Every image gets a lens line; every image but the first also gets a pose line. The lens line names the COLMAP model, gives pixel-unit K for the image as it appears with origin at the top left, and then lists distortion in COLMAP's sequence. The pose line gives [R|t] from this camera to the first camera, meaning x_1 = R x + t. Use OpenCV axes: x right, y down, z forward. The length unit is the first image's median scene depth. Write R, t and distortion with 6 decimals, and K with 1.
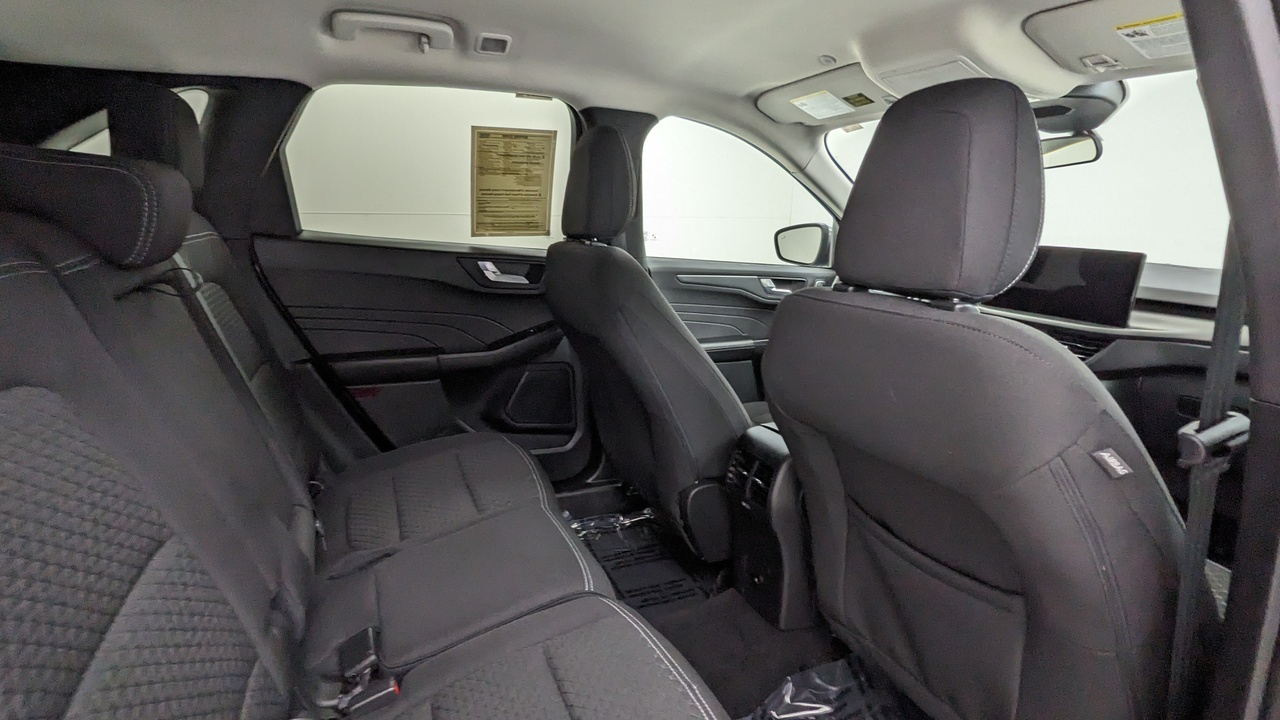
lens RADIAL K [[607.4, 0, 635.4], [0, 607.4, 363.3], [0, 0, 1]] dist [-0.015954, -0.000071]
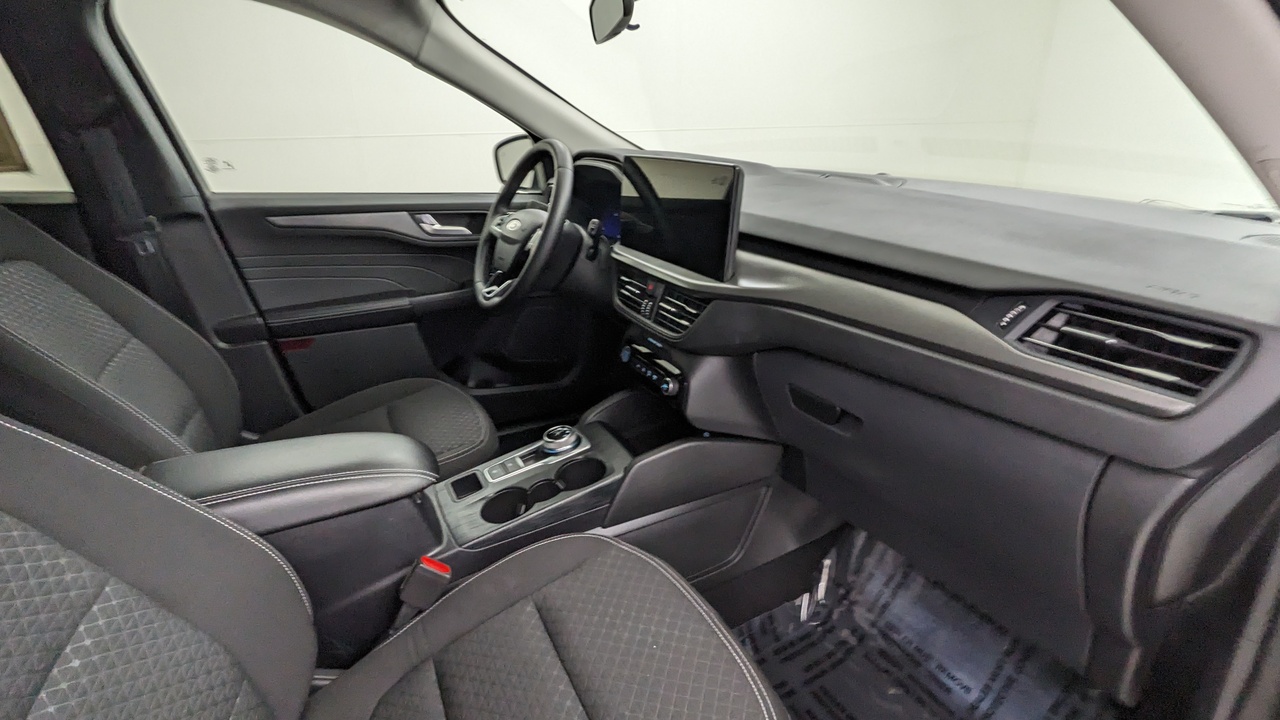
lens RADIAL K [[607.4, 0, 643.2], [0, 607.4, 353.3], [0, 0, 1]] dist [-0.015954, -0.000071]
pose [[0.997578, -0.055317, 0.042165, 0.698881], [0.050533, 0.992960, 0.107126, -0.055548], [-0.047794, -0.104736, 0.993351, 0.353047]]
